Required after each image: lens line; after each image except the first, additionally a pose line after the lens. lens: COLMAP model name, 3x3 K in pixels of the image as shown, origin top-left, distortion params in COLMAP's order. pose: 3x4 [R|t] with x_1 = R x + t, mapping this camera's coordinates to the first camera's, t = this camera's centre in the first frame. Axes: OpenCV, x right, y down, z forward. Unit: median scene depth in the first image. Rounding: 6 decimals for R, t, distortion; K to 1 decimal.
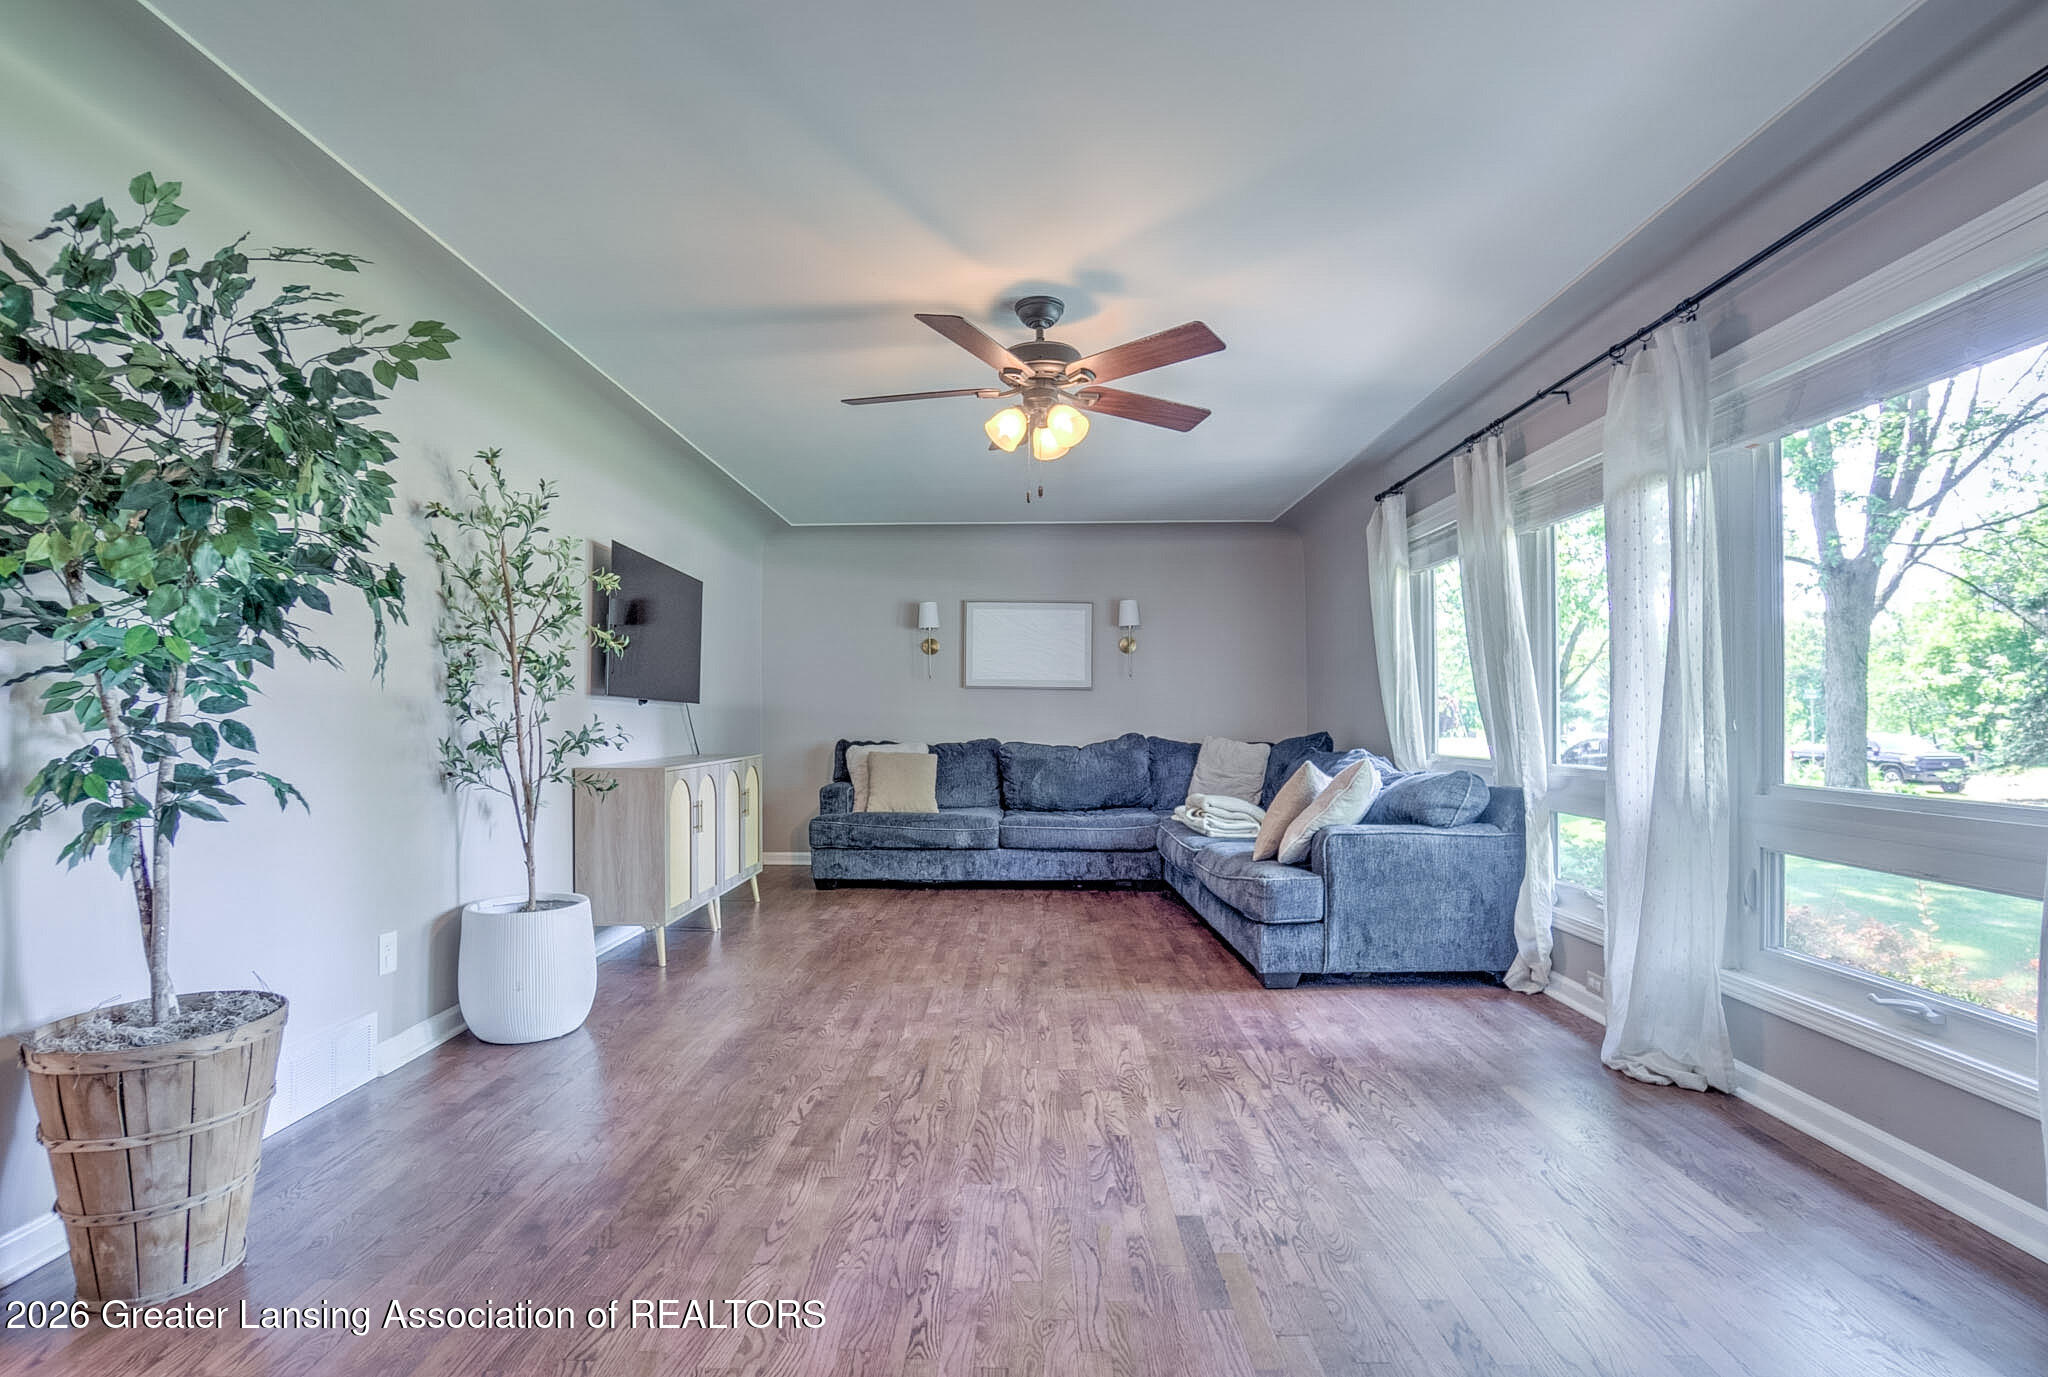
lens RADIAL K [[1031.5, 0, 1030.5], [0, 1031.5, 697.1], [0, 0, 1]] dist [0.028781, 0.000217]
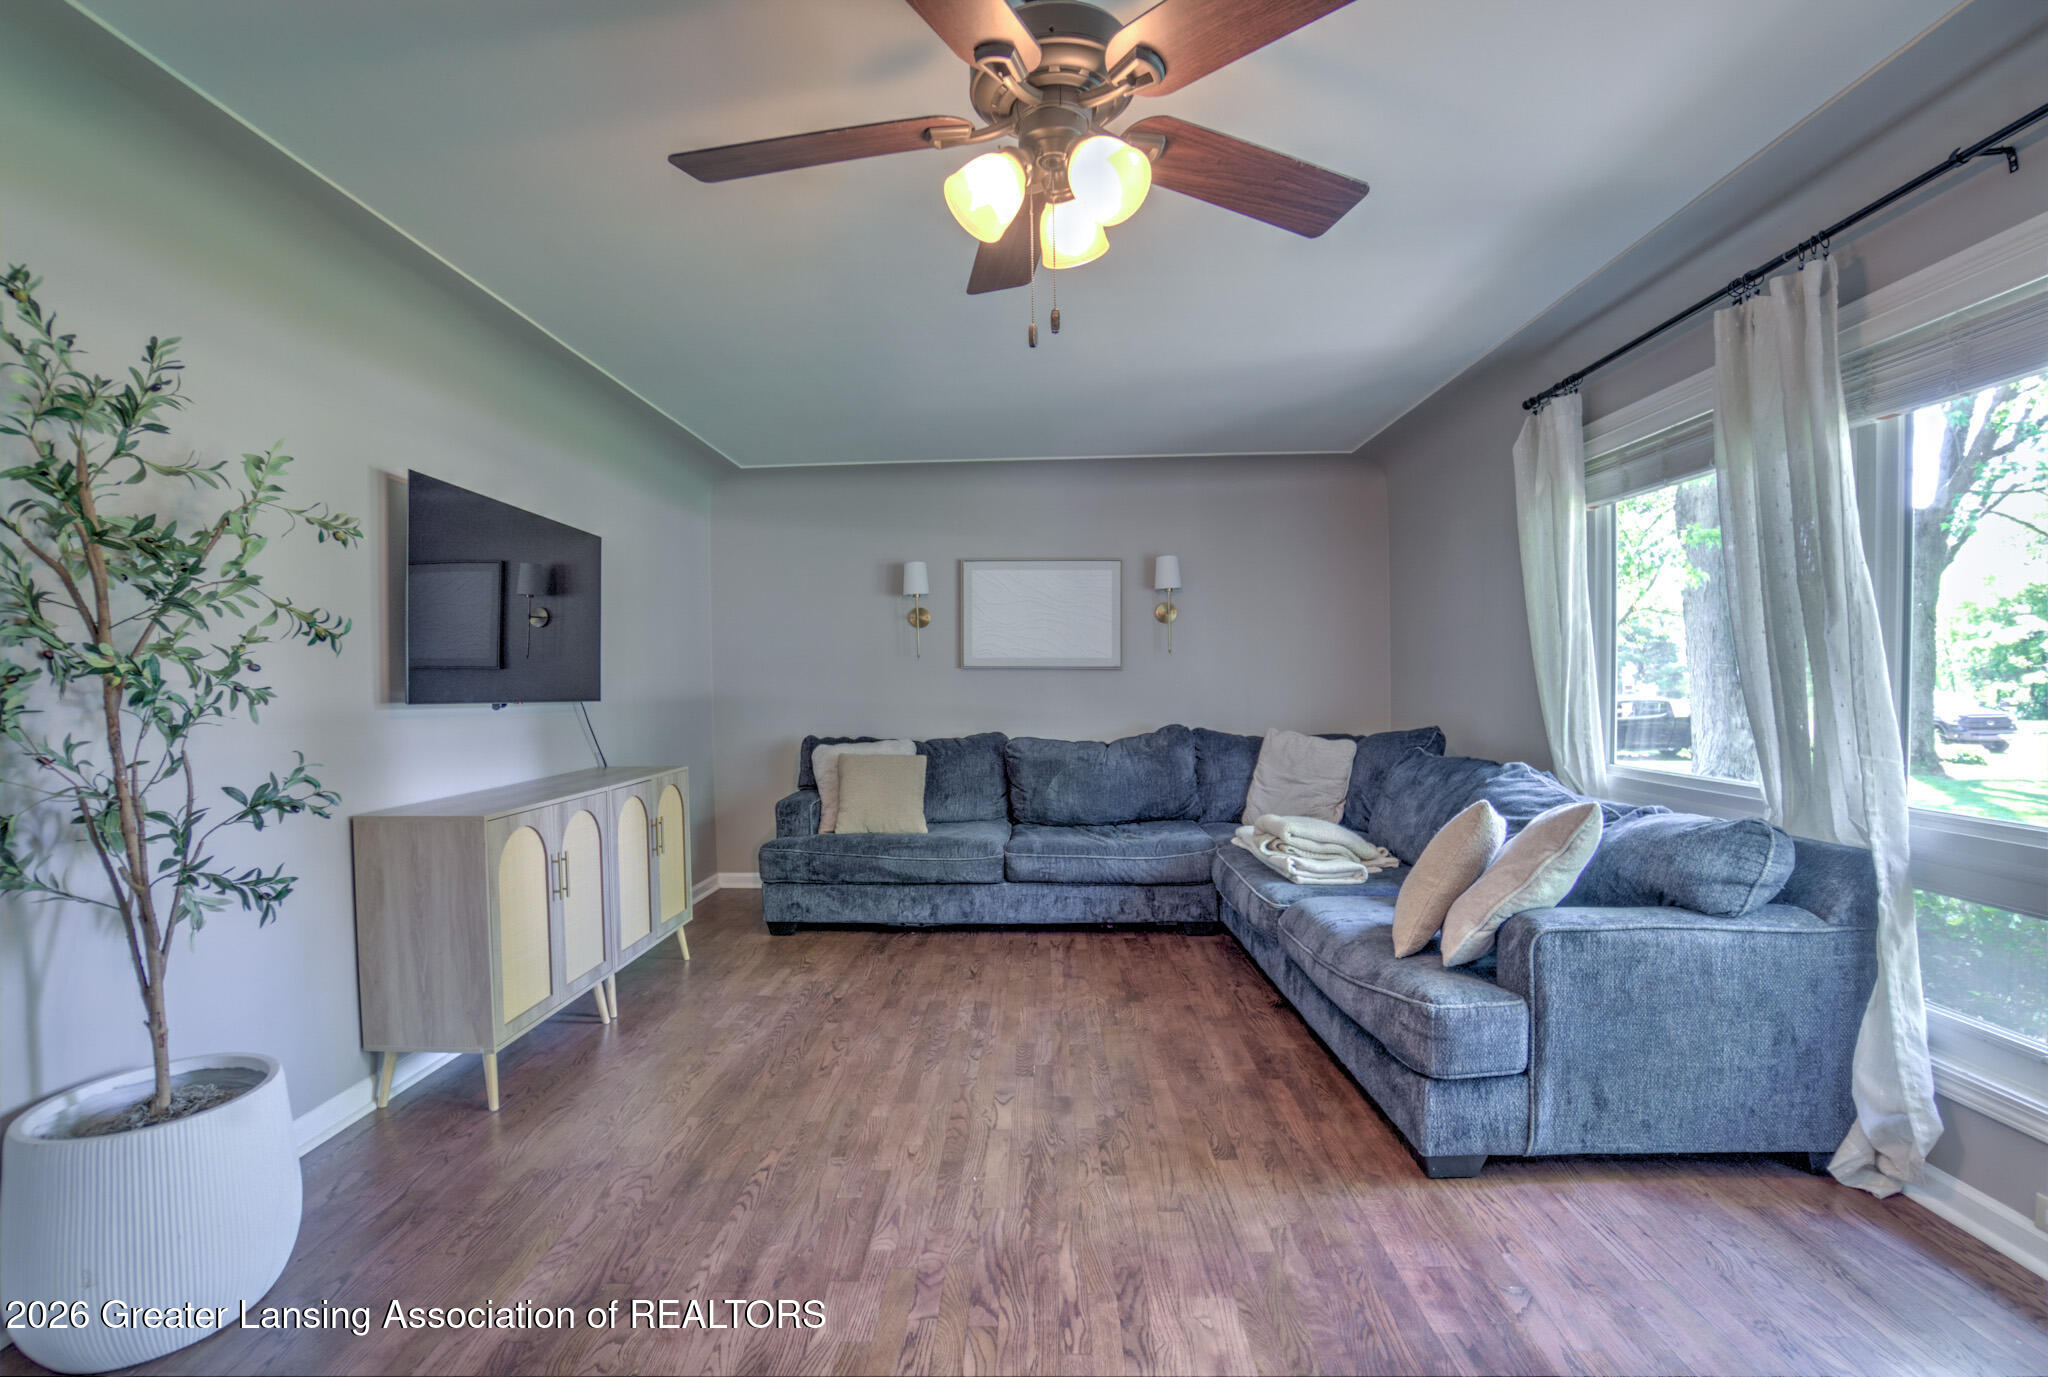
lens RADIAL K [[888.5, 0, 1015.0], [0, 888.5, 693.6], [0, 0, 1]] dist [0.000185, 0.001471]
pose [[0.999259, -0.009094, -0.037388, 0.003840], [0.010805, 0.998891, 0.045834, -0.029608], [0.036930, -0.046204, 0.998249, 0.436552]]
